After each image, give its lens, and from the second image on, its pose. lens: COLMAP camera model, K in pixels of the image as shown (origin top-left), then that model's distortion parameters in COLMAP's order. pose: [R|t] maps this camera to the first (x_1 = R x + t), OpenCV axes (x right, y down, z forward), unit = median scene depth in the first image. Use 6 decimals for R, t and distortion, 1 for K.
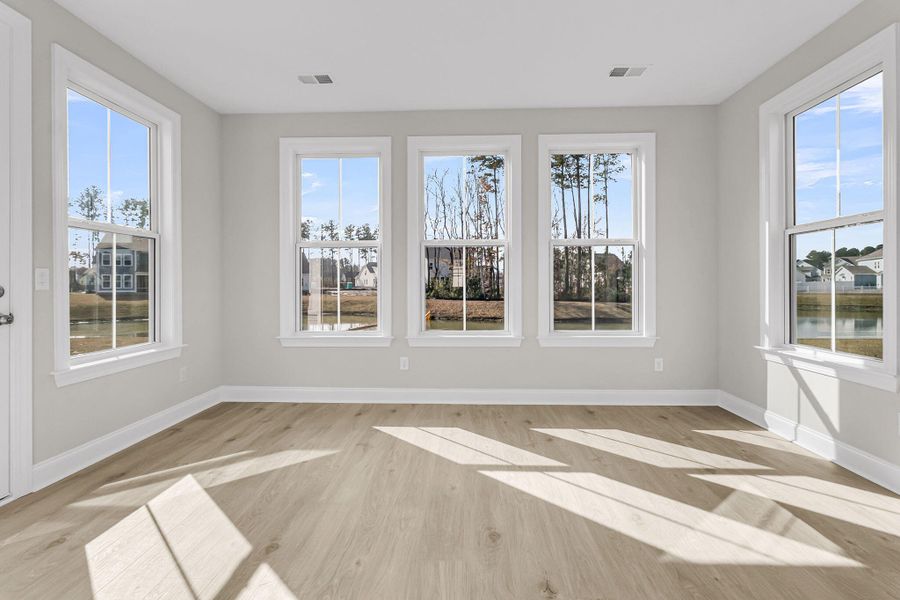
lens RADIAL K [[436.0, 0, 450.7], [0, 436.0, 281.1], [0, 0, 1]] dist [-0.001512, 0.000146]
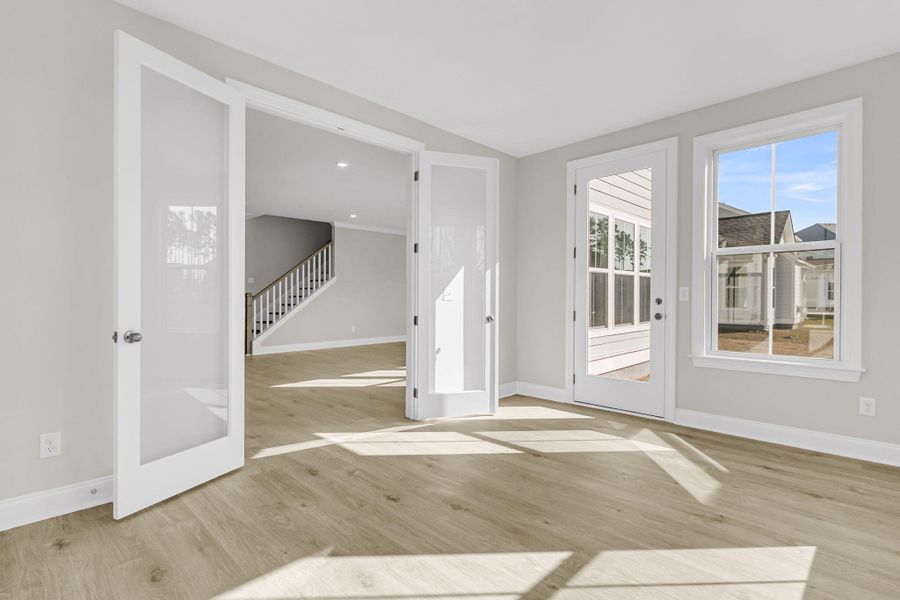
lens RADIAL K [[436.0, 0, 450.7], [0, 436.0, 281.1], [0, 0, 1]] dist [-0.001512, 0.000146]
pose [[-0.681264, -0.025089, -0.731608, 0.637169], [0.003442, 0.999292, -0.037473, 0.002546], [0.732029, -0.028047, -0.680695, 1.152900]]
